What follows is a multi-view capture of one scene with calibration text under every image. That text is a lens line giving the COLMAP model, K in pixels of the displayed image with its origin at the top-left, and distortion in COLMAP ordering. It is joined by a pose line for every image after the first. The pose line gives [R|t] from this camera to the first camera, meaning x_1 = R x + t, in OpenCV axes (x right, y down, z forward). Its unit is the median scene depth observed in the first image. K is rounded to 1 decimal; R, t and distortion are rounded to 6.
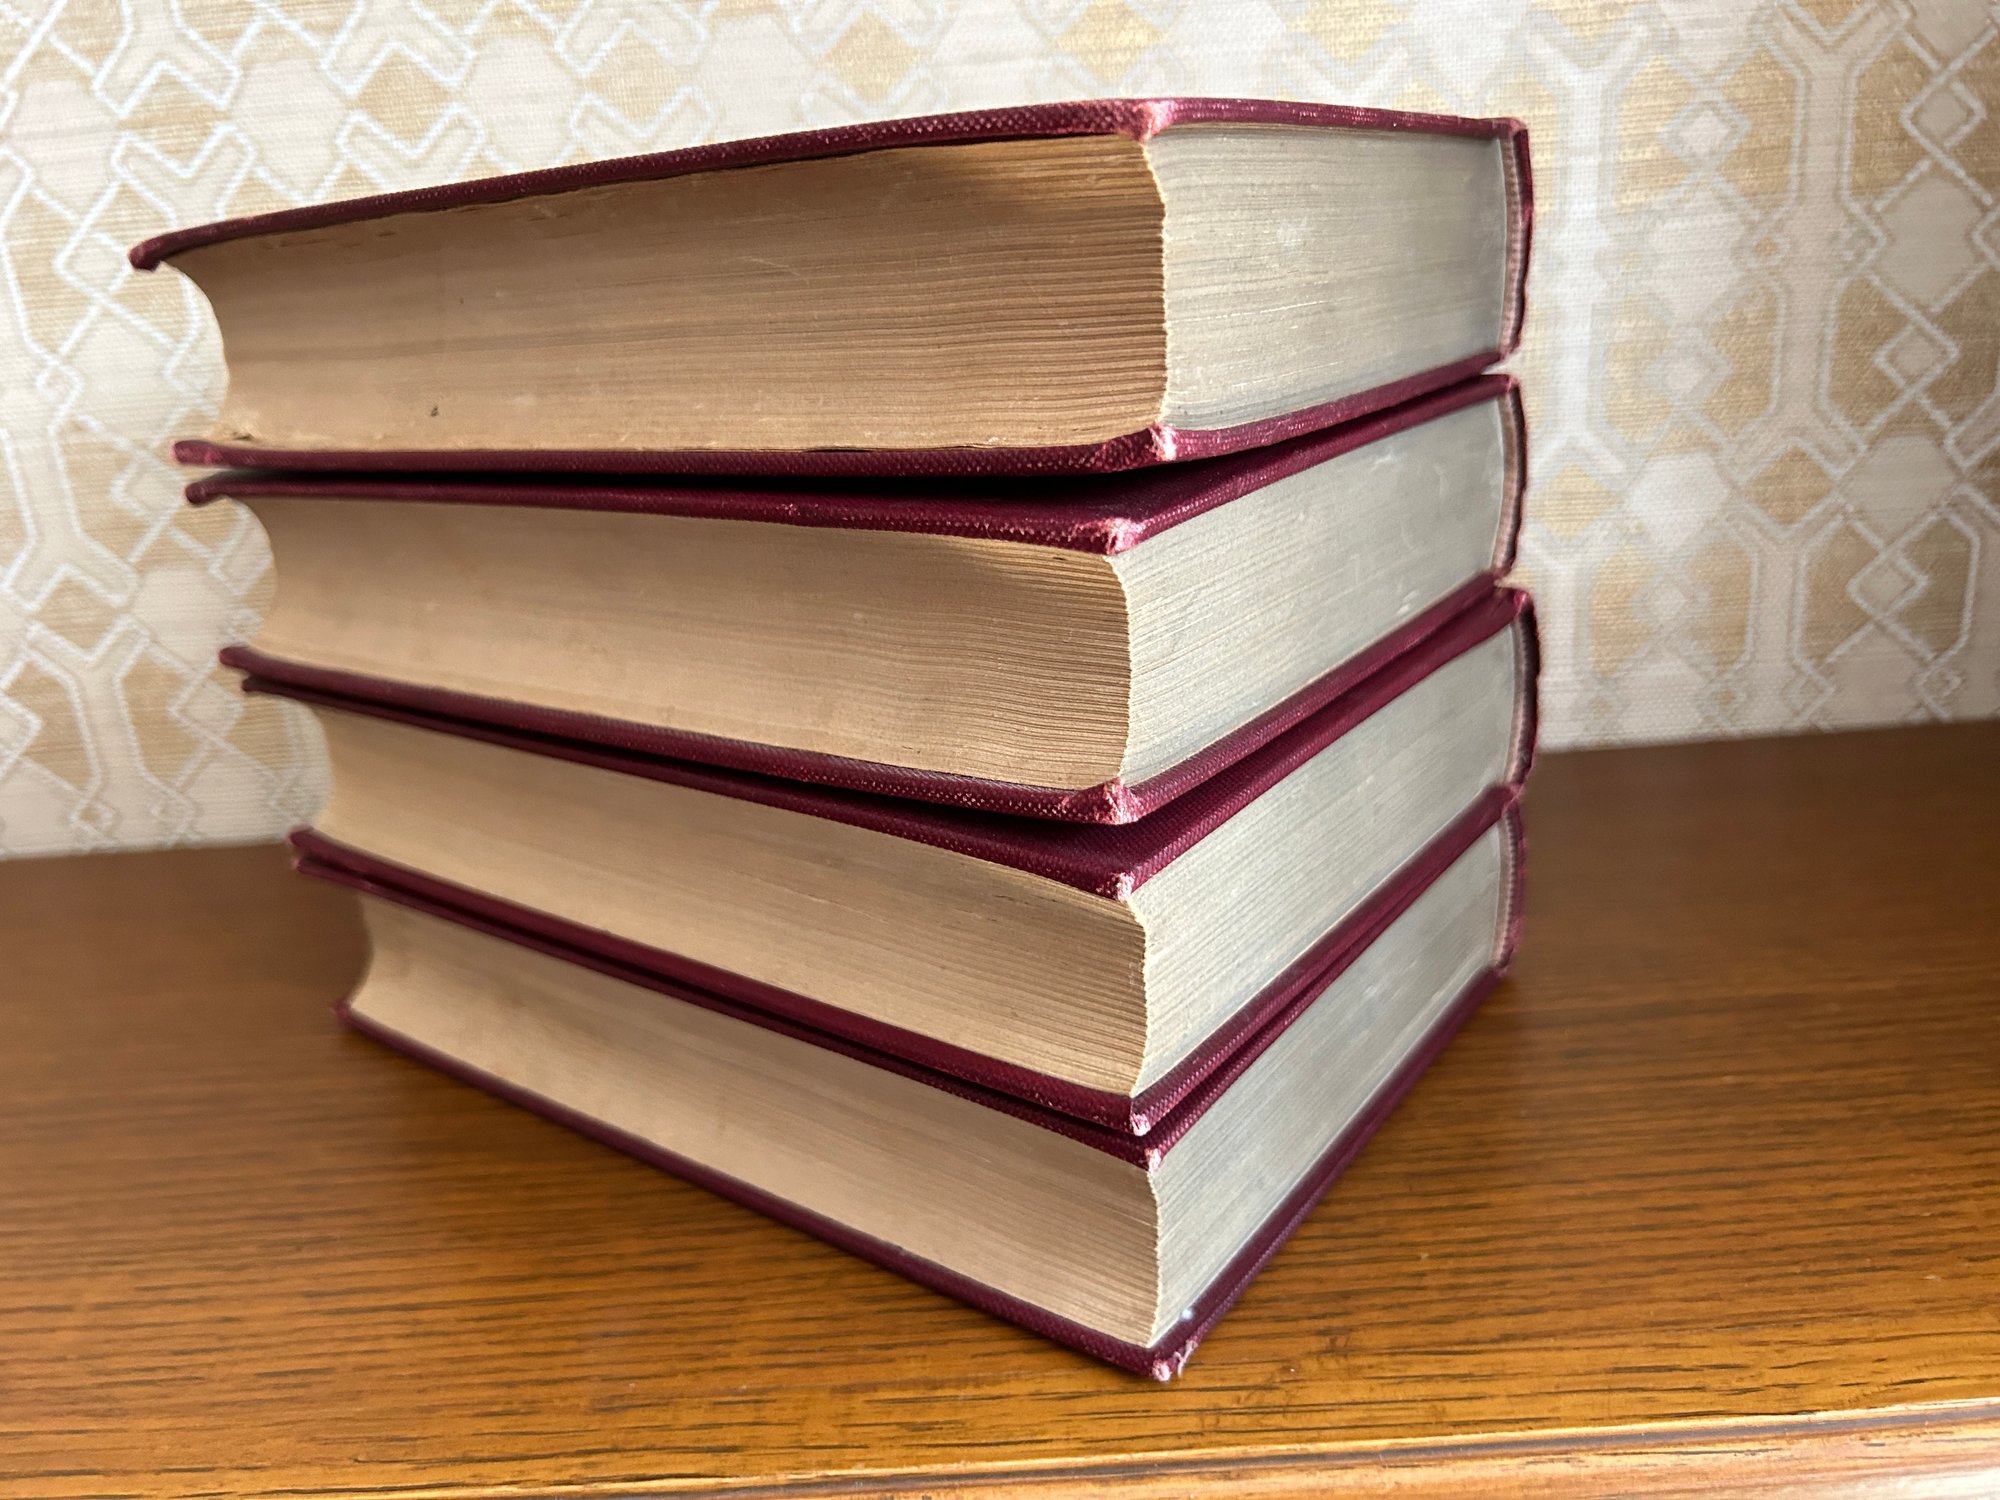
lens RADIAL K [[1525.7, 0, 999.9], [0, 1525.7, 762.6], [0, 0, 1]] dist [0.010165, -0.032908]
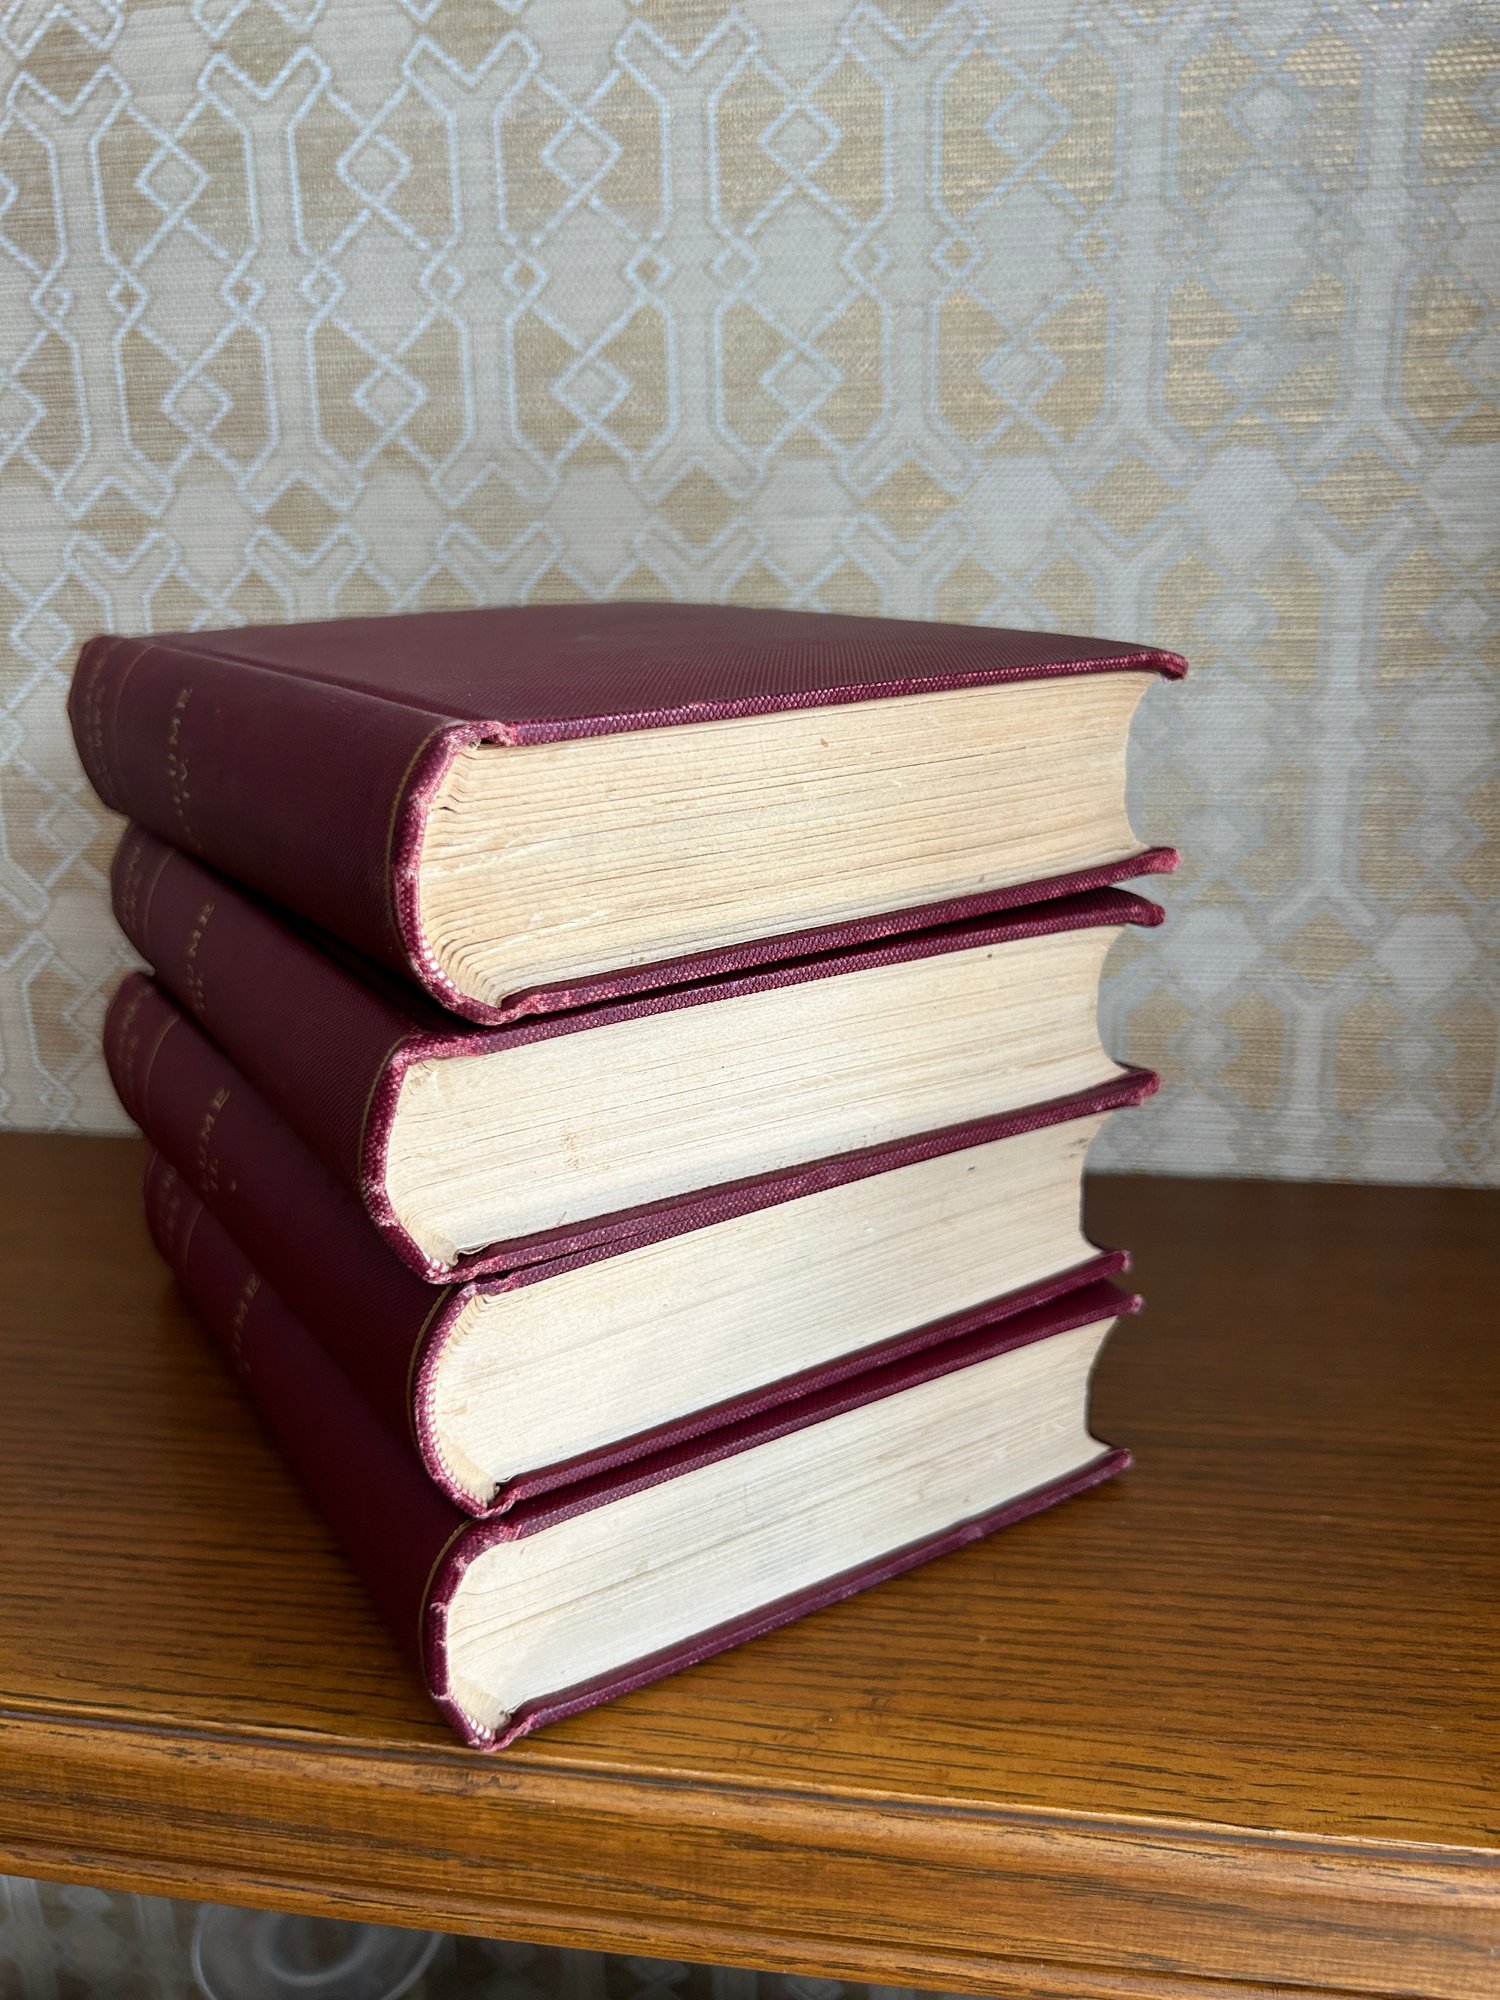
lens RADIAL K [[1525.7, 0, 739.2], [0, 1525.7, 1021.4], [0, 0, 1]] dist [0.010165, -0.032908]
pose [[0.987064, 0.097053, -0.127615, 0.160505], [-0.102881, 0.993894, -0.039885, -0.051128], [0.122965, 0.052498, 0.991021, -0.124384]]
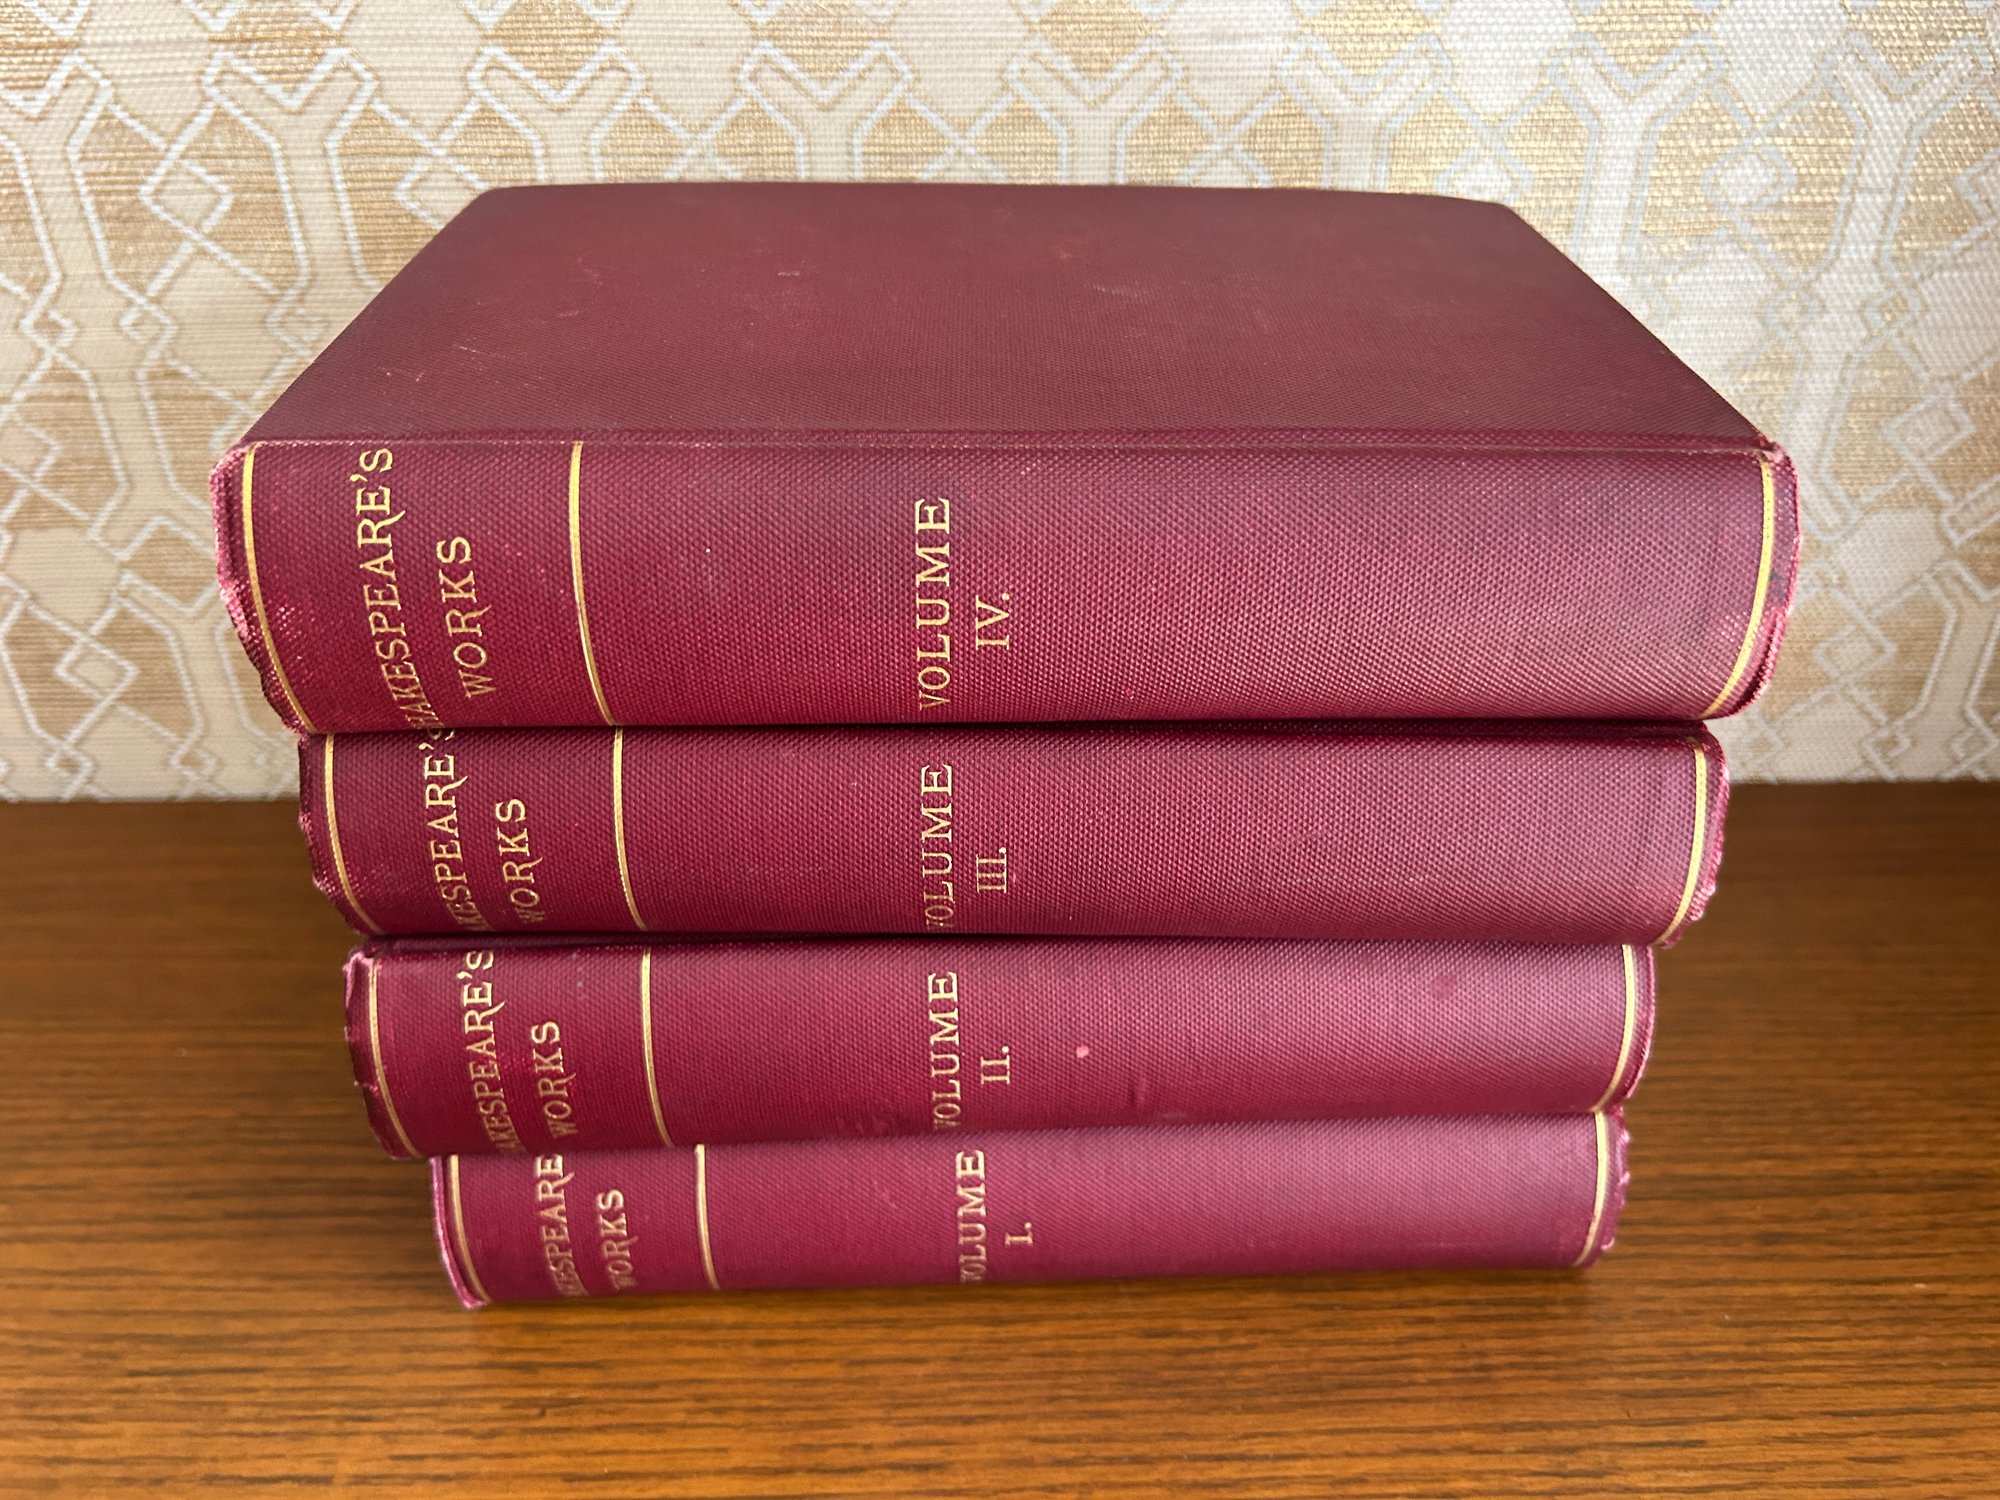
lens RADIAL K [[1525.7, 0, 994.3], [0, 1525.7, 761.8], [0, 0, 1]] dist [0.010165, -0.032908]
pose [[0.997943, 0.052904, 0.036212, -0.190483], [-0.059599, 0.973690, 0.219944, -0.304737], [-0.023623, -0.221650, 0.974840, 0.080762]]
